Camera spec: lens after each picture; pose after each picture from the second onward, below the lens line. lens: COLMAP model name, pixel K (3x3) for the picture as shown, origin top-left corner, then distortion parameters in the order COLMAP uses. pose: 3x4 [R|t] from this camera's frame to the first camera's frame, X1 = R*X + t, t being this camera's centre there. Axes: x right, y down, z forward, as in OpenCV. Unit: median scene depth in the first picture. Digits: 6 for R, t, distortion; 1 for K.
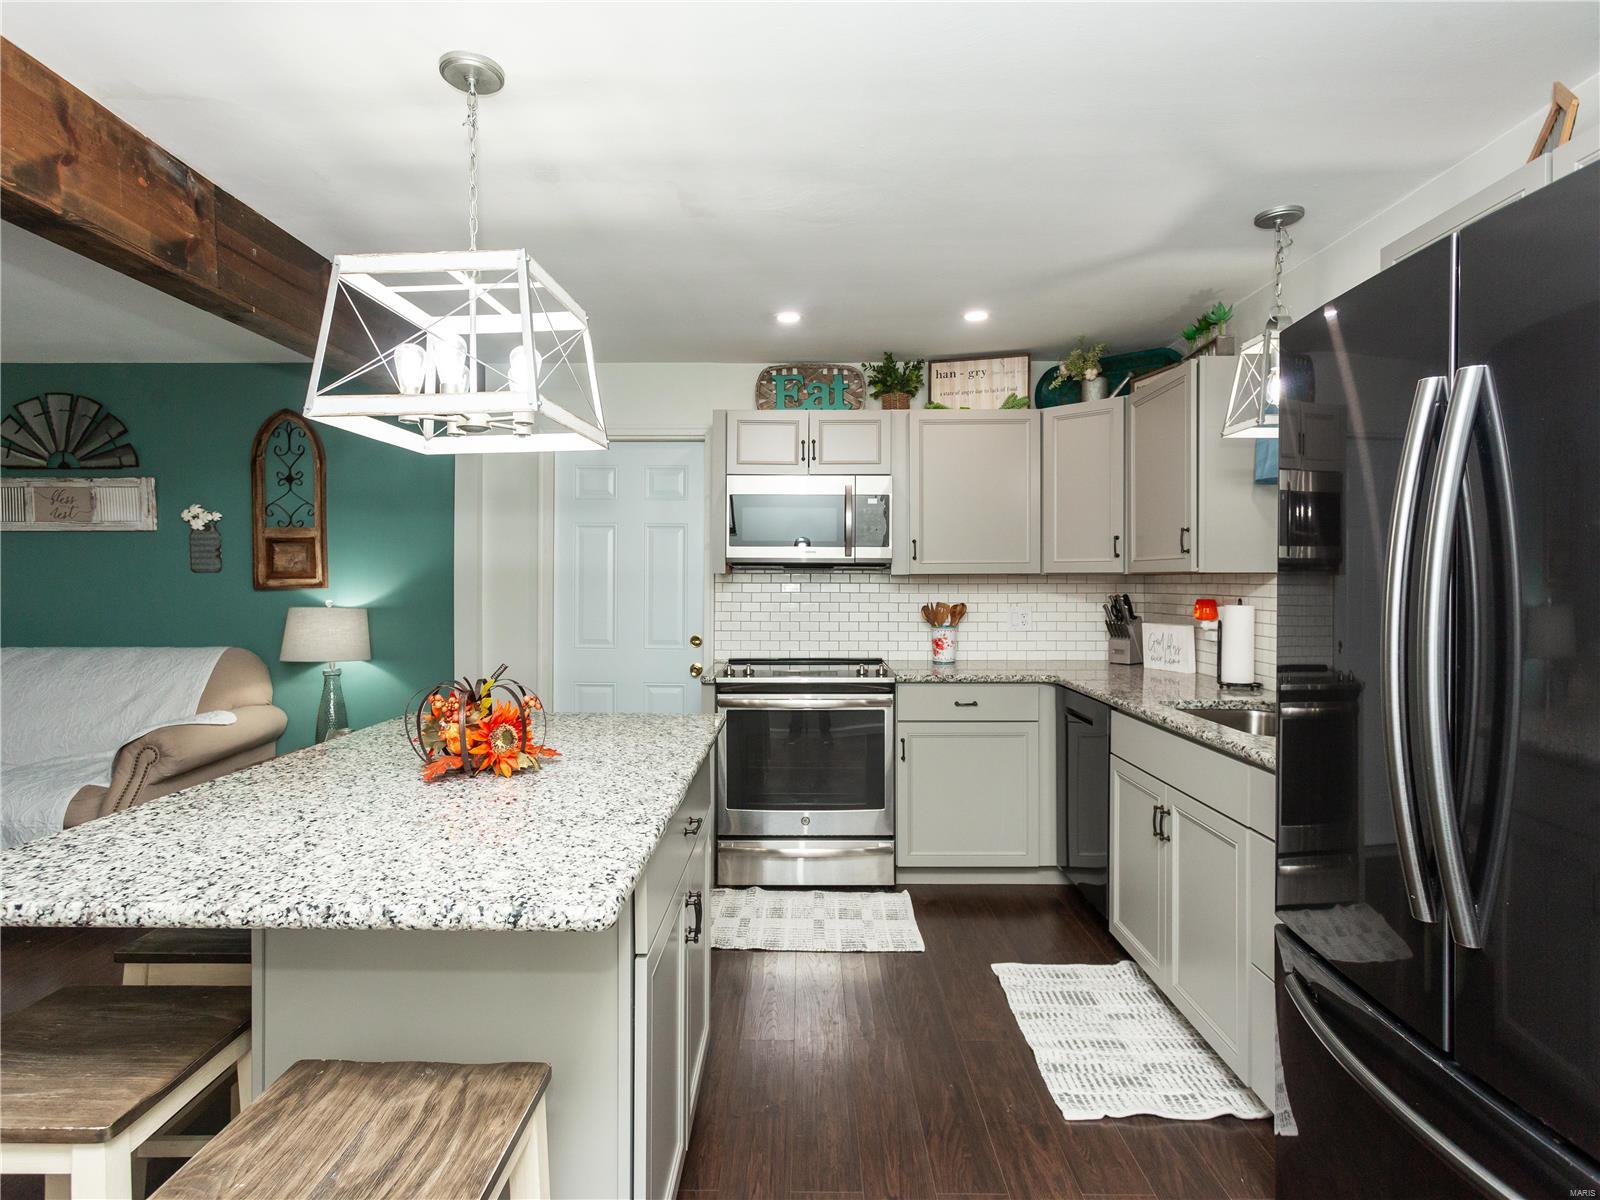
lens RADIAL K [[842.4, 0, 790.7], [0, 842.4, 586.6], [0, 0, 1]] dist [0.005923, 0.002543]
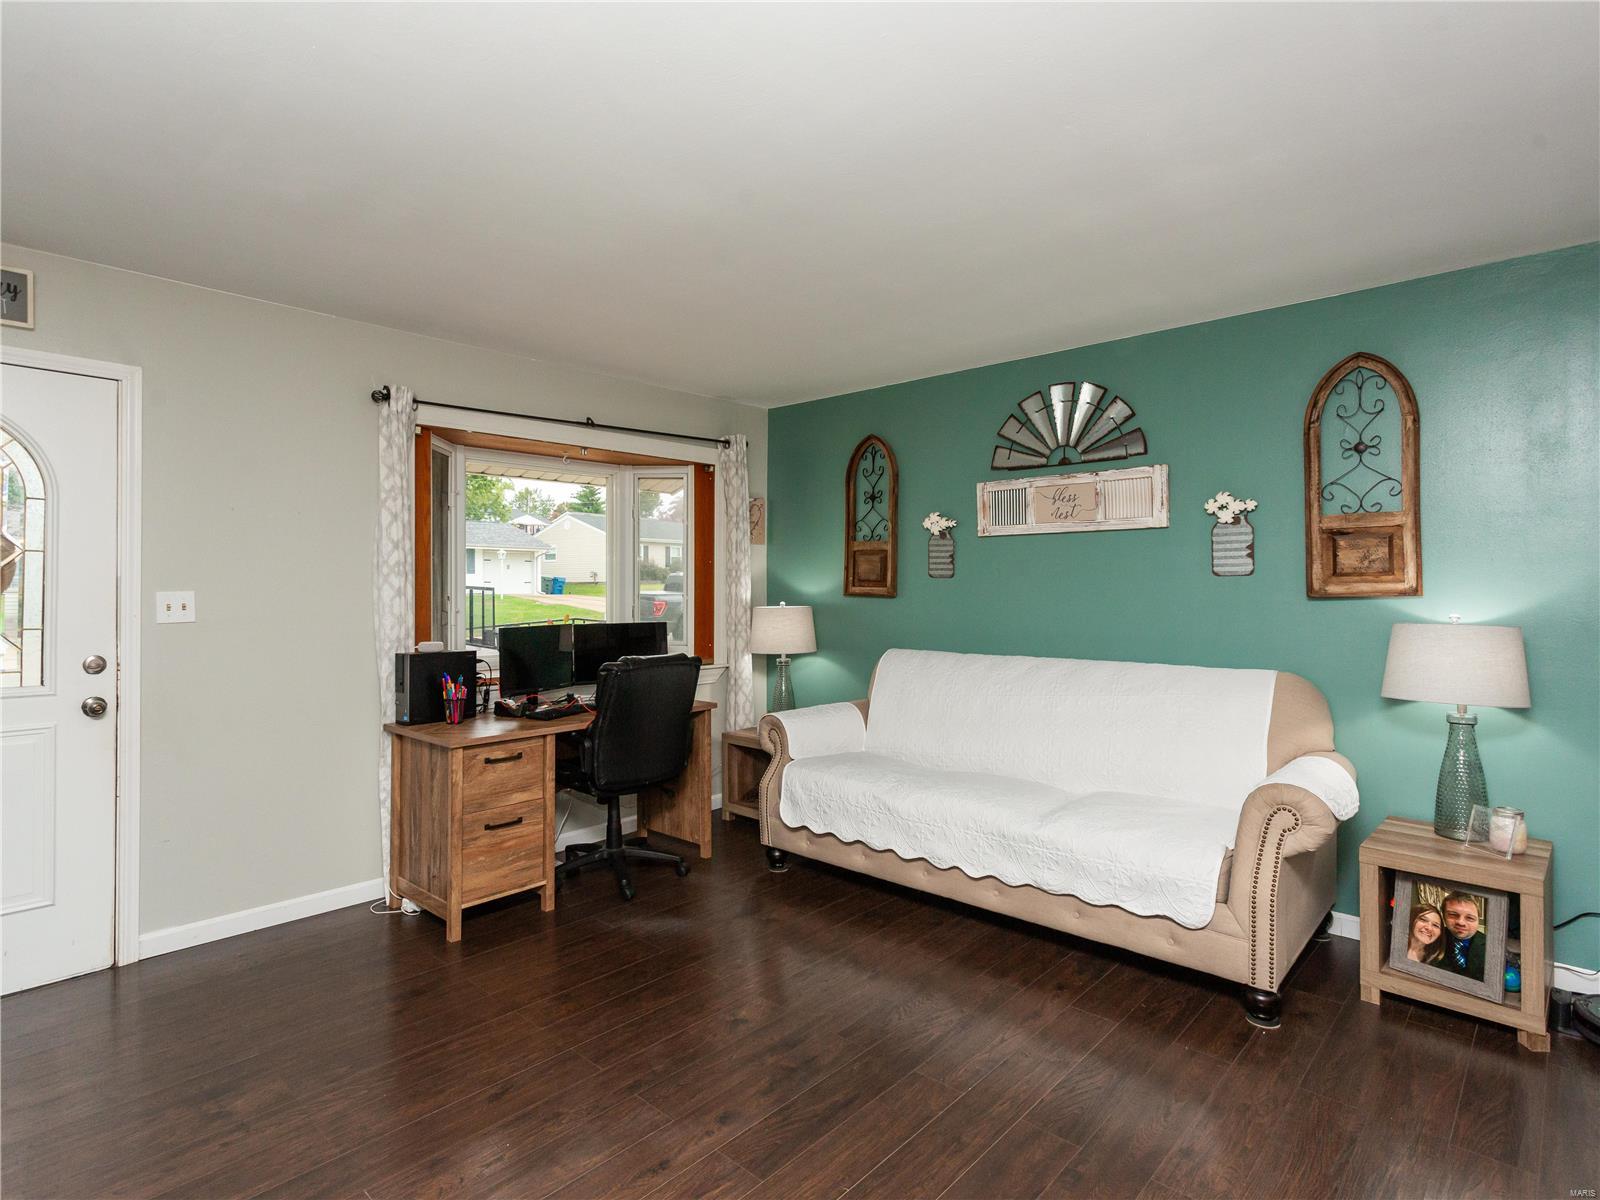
lens RADIAL K [[843.0, 0, 784.8], [0, 843.0, 585.7], [0, 0, 1]] dist [0.010849, 0.000419]
pose [[0.739255, -0.001170, -0.673425, -0.467429], [0.001057, 0.999999, -0.000578, -0.006999], [0.673425, -0.000285, 0.739255, 0.114427]]
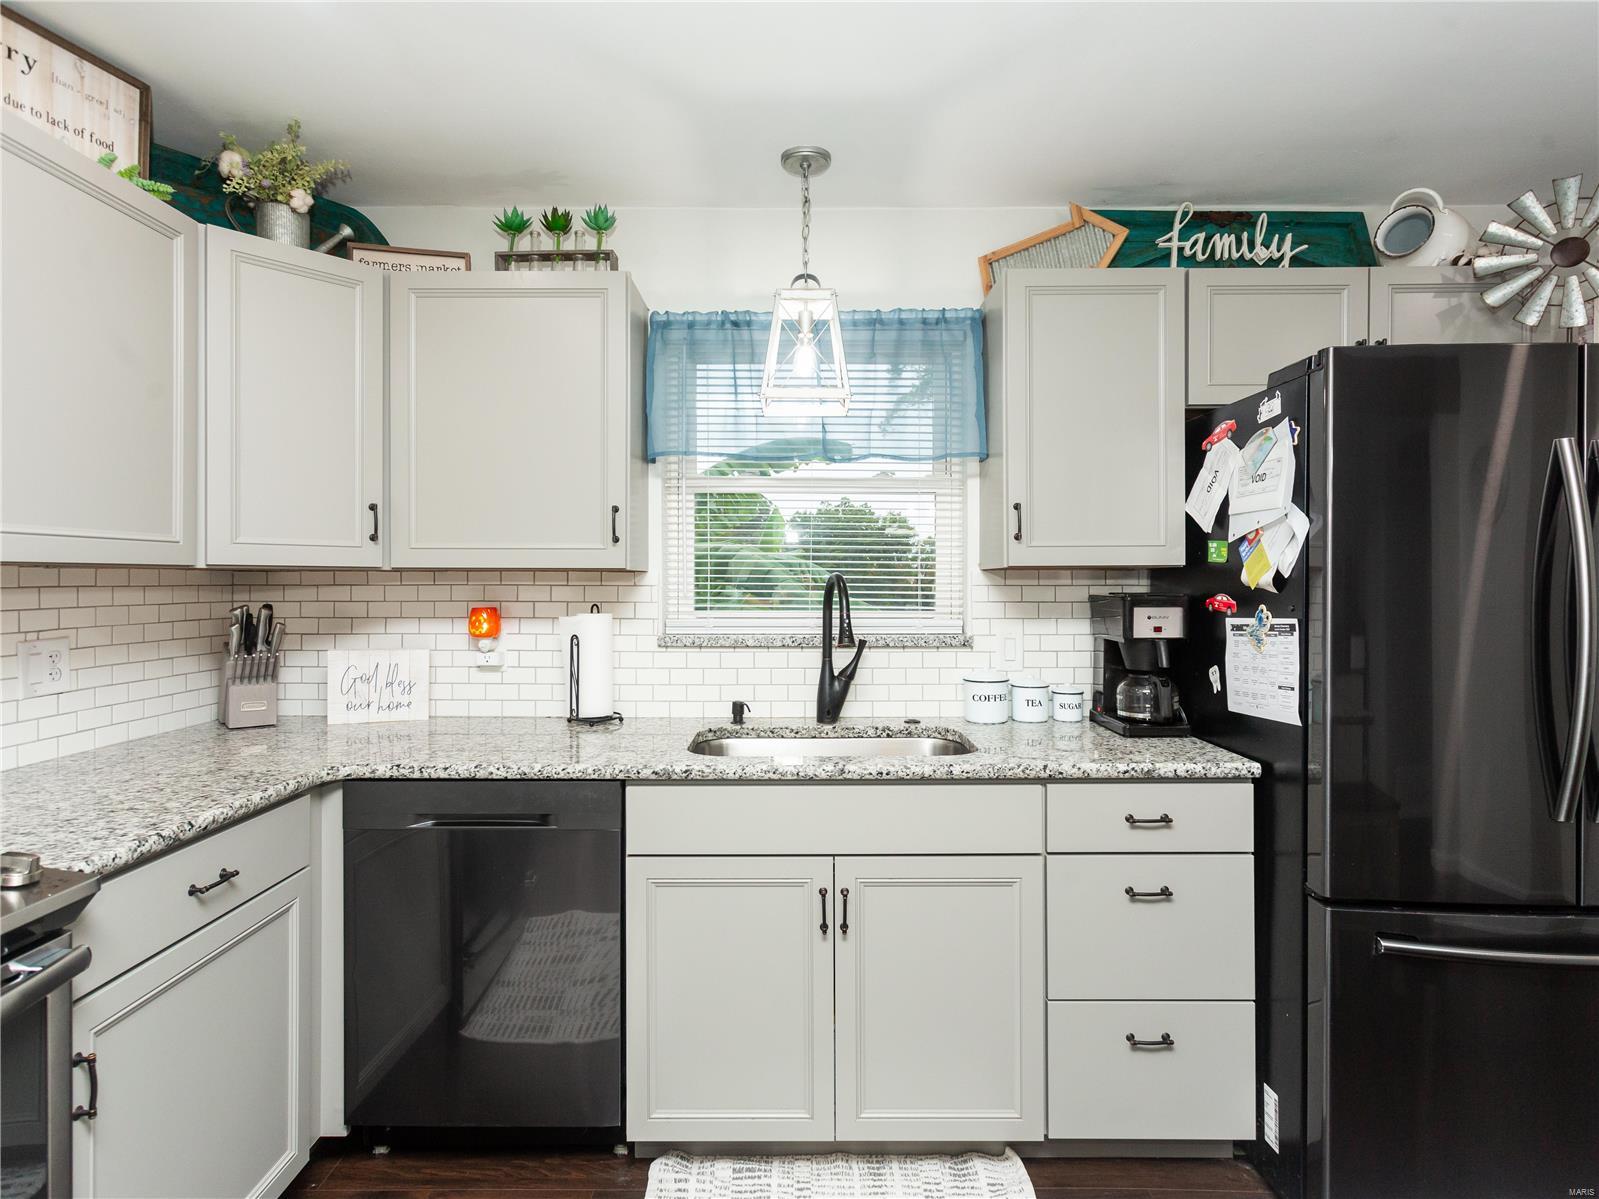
lens RADIAL K [[854.3, 0, 793.0], [0, 854.3, 581.9], [0, 0, 1]] dist [0.006104, 0.001203]
pose [[-0.010025, -0.003498, 0.999944, -0.178812], [0.006336, 0.999974, 0.003561, -0.005464], [-0.999930, 0.006372, -0.010002, 0.611796]]
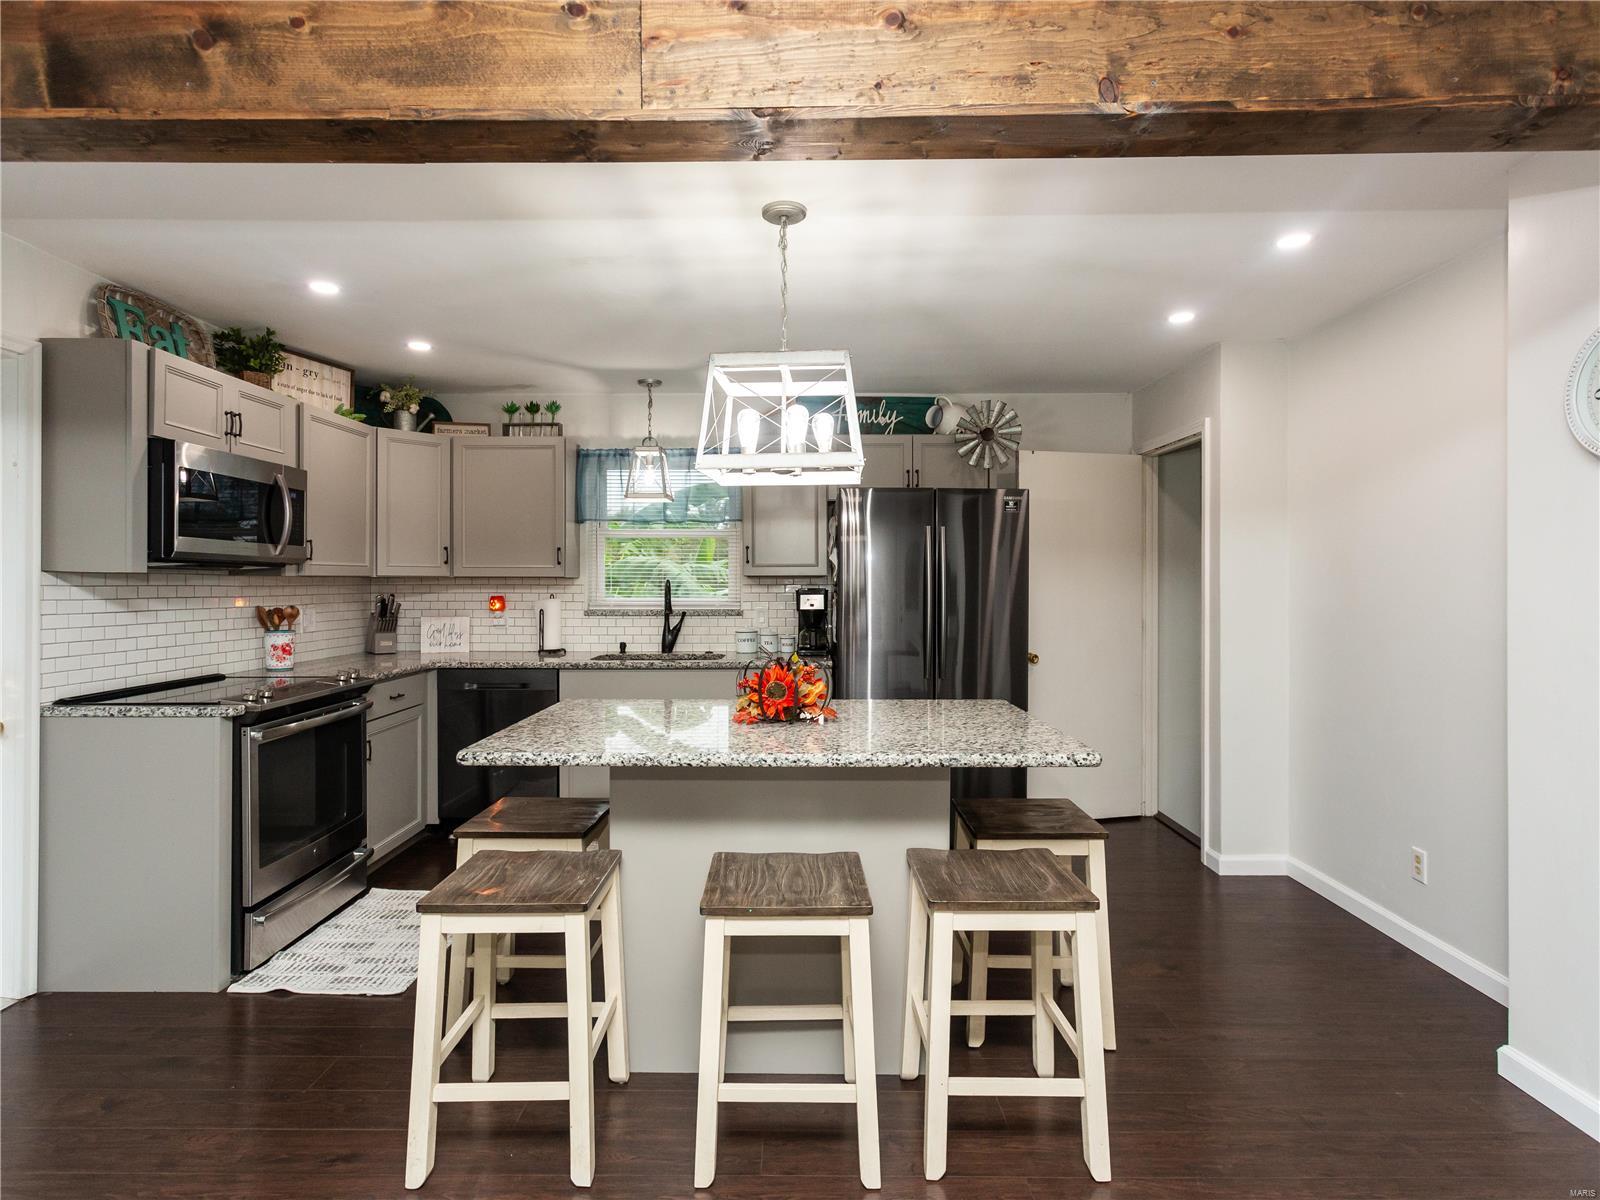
lens RADIAL K [[842.4, 0, 790.7], [0, 842.4, 586.6], [0, 0, 1]] dist [0.005923, 0.002543]
pose [[-0.005524, -0.005417, 0.999970, -0.742145], [0.007009, 0.999961, 0.005455, -0.003551], [-0.999960, 0.007039, -0.005486, 0.423610]]
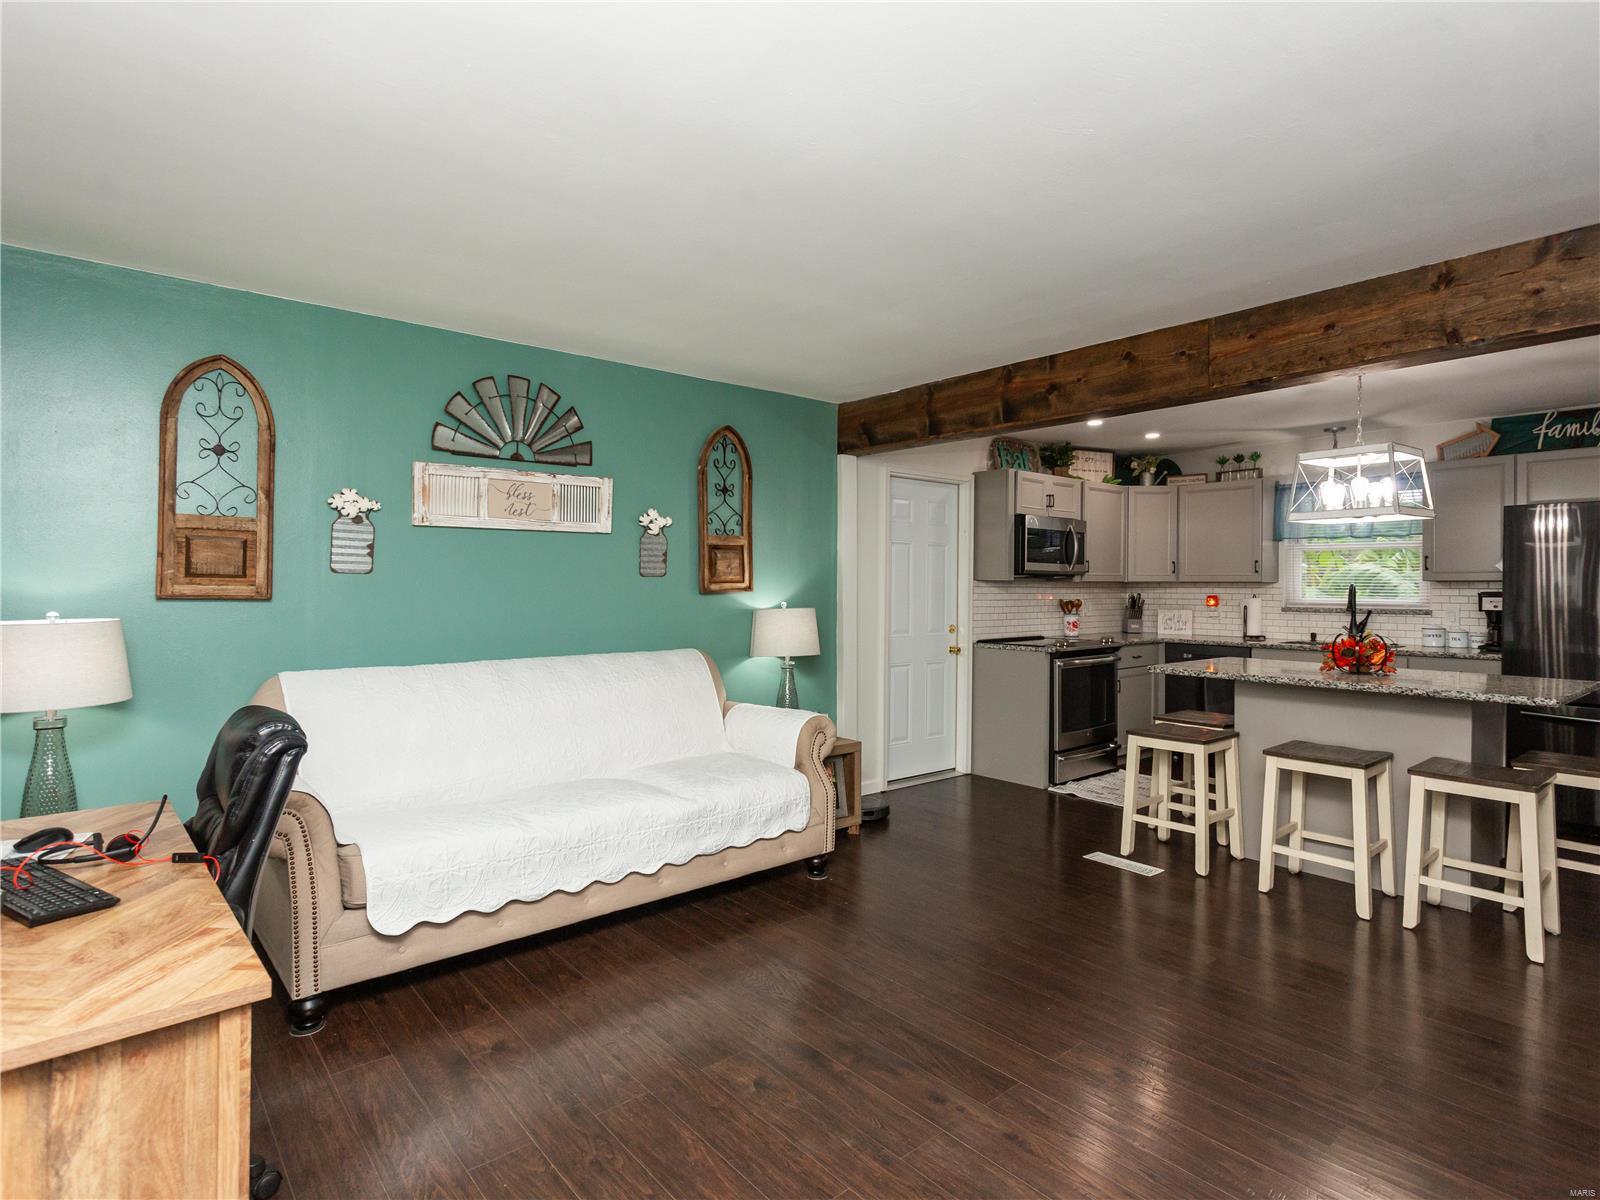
lens RADIAL K [[842.4, 0, 790.7], [0, 842.4, 586.6], [0, 0, 1]] dist [0.005923, 0.002543]
pose [[0.758093, 0.000297, 0.652146, -1.233688], [0.001911, 0.999995, -0.002676, -0.001586], [-0.652144, 0.003275, 0.758088, 0.129715]]
